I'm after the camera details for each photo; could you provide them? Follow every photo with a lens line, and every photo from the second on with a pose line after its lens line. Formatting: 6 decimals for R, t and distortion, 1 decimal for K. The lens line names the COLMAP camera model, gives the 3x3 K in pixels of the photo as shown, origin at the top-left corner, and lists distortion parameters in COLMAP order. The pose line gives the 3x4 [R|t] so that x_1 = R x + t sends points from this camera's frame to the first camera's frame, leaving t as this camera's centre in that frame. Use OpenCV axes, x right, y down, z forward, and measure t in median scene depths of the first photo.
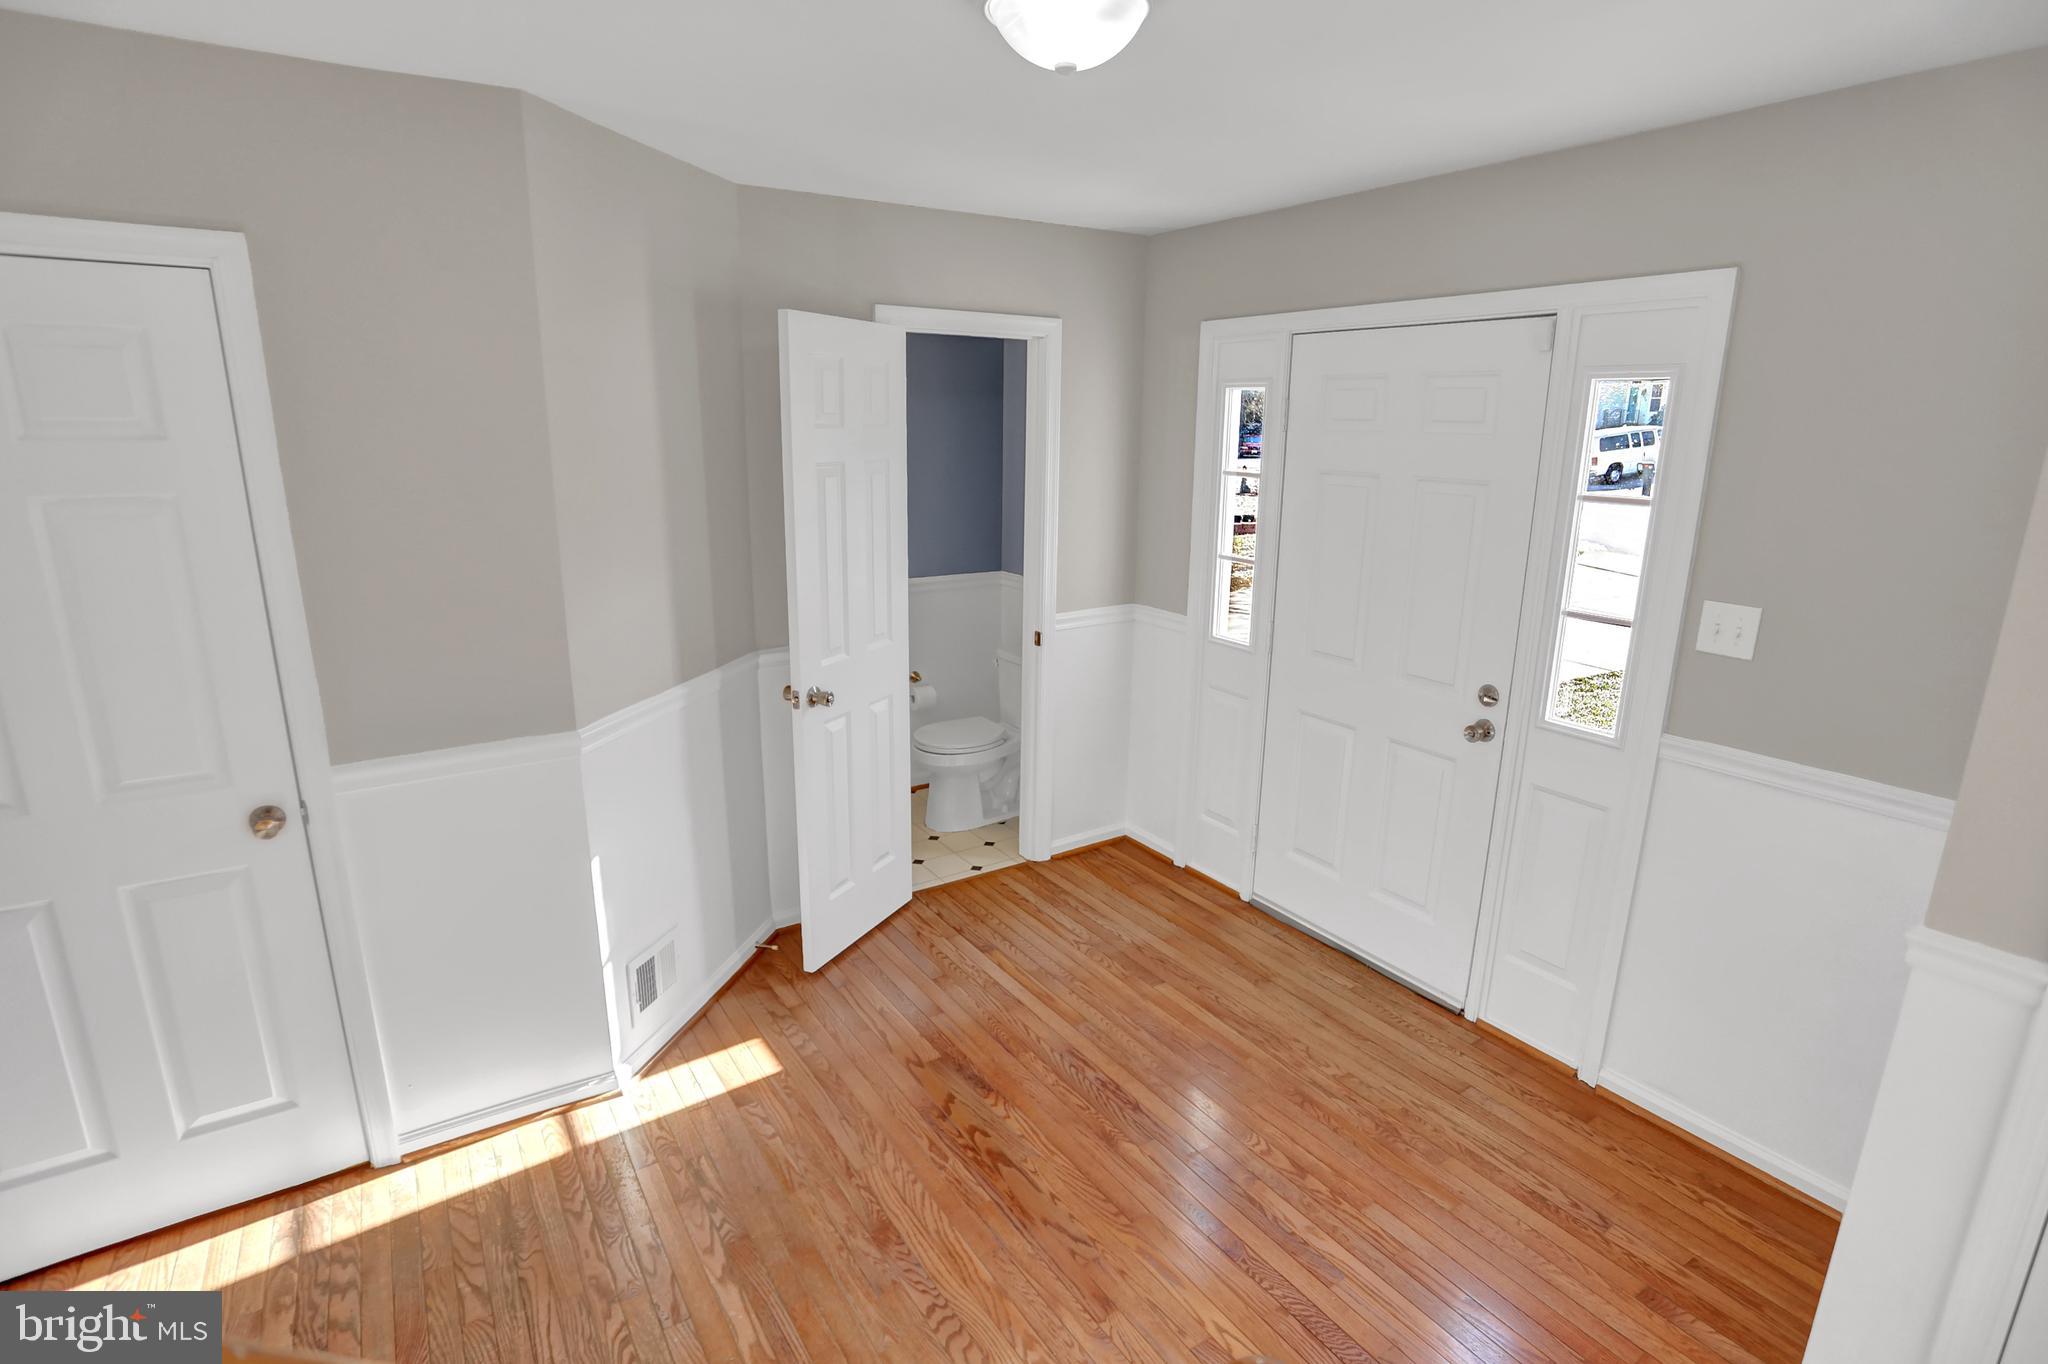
lens RADIAL K [[1008.2, 0, 1016.0], [0, 1008.2, 678.5], [0, 0, 1]] dist [-0.076309, 0.025012]
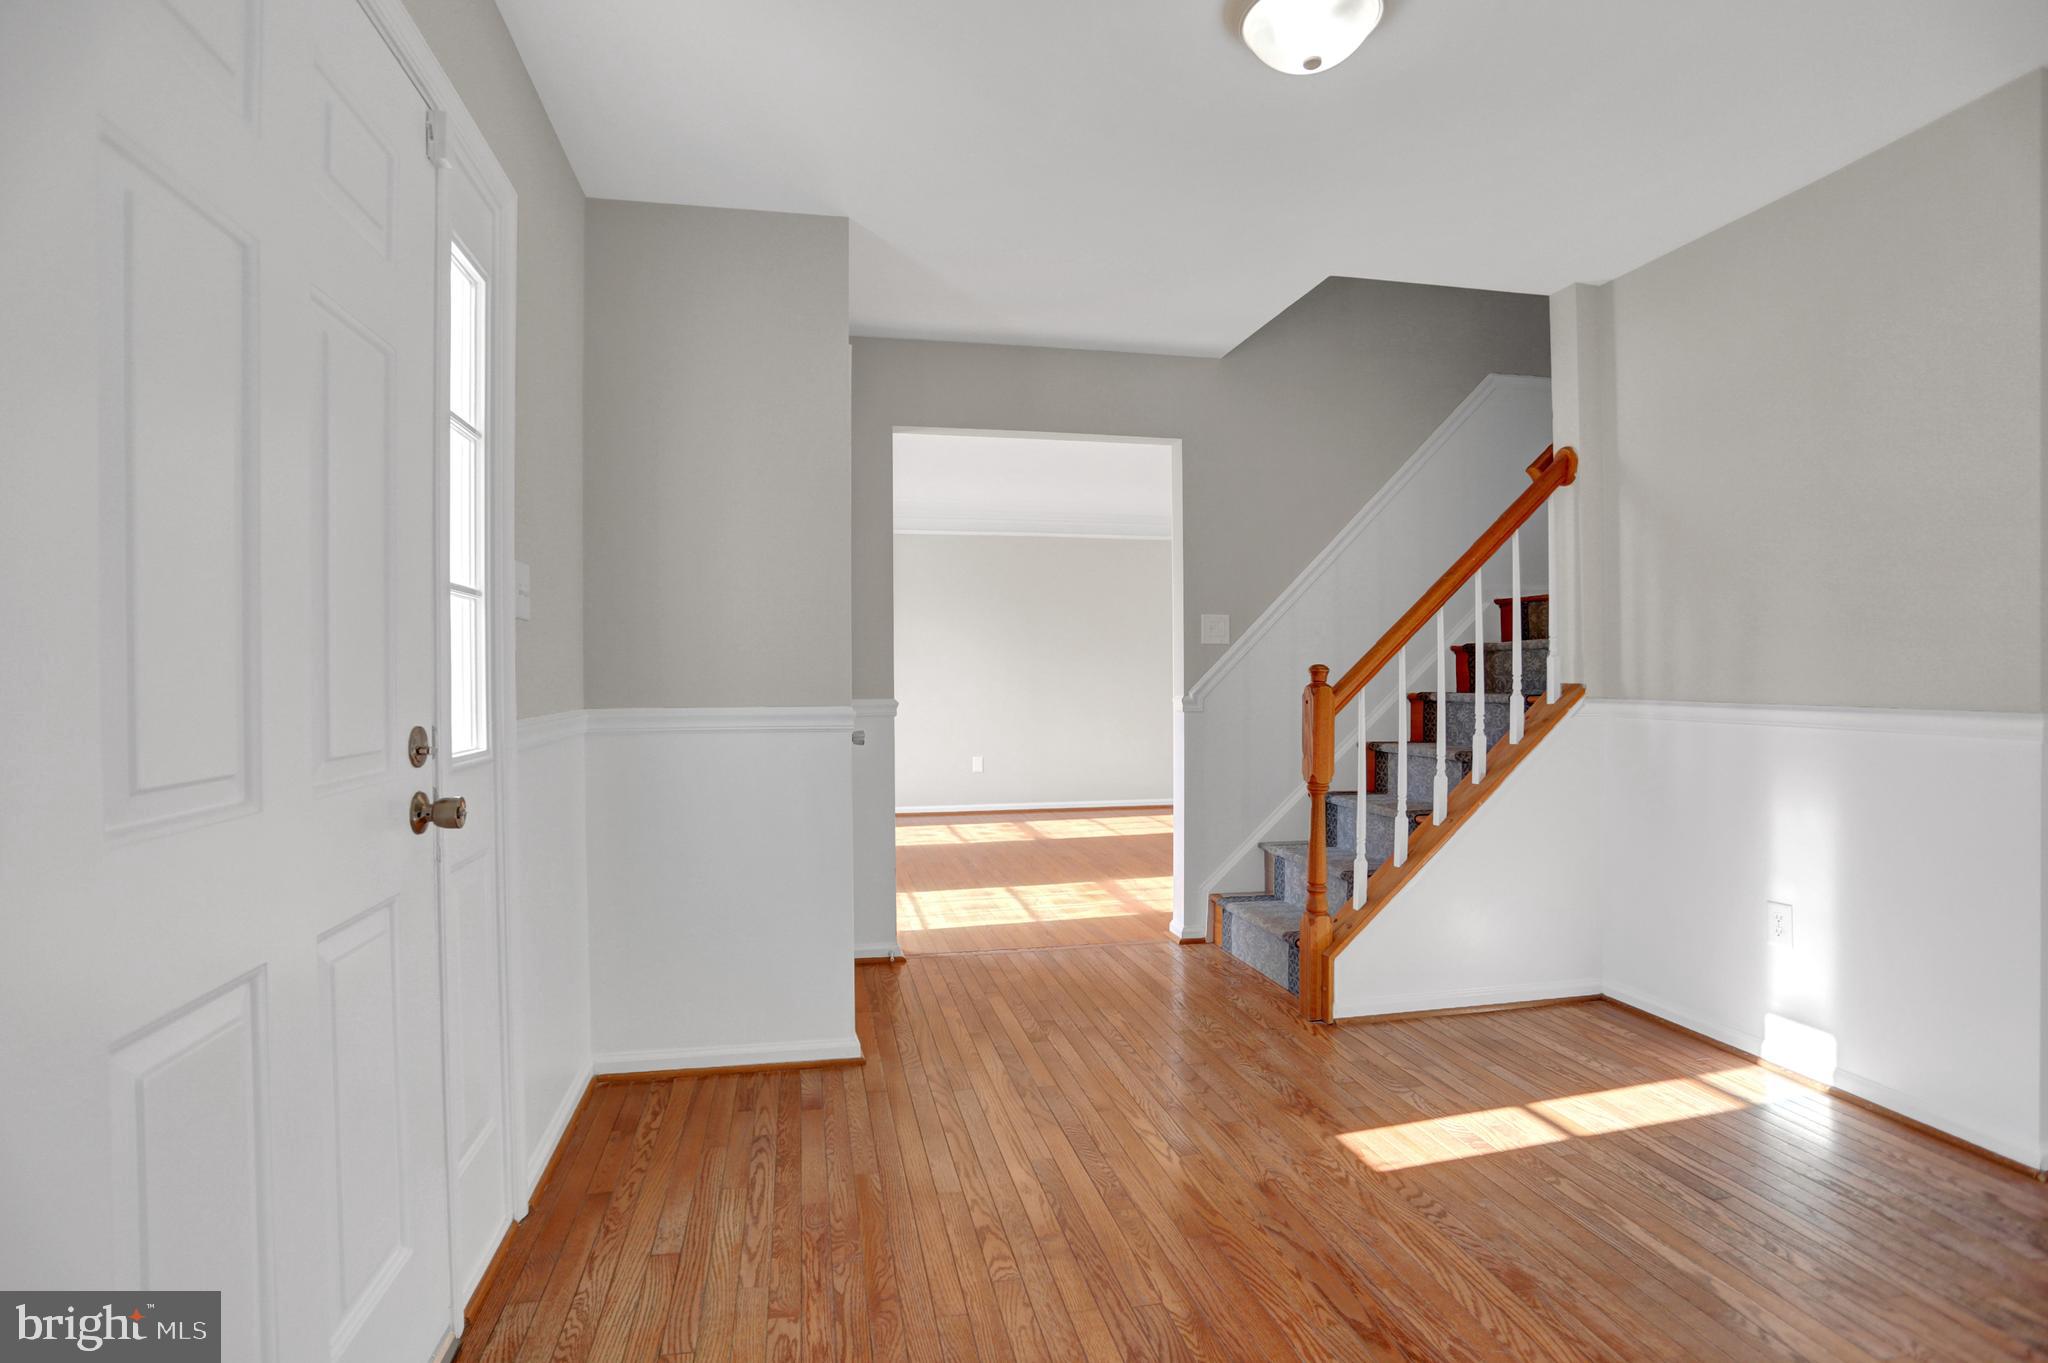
lens RADIAL K [[1008.2, 0, 1016.0], [0, 1008.2, 678.0], [0, 0, 1]] dist [-0.076309, 0.025012]
pose [[-0.936334, 0.005212, 0.351071, -0.028150], [0.092818, 0.967994, 0.233180, -0.138294], [-0.338619, 0.250920, -0.906850, 1.678353]]
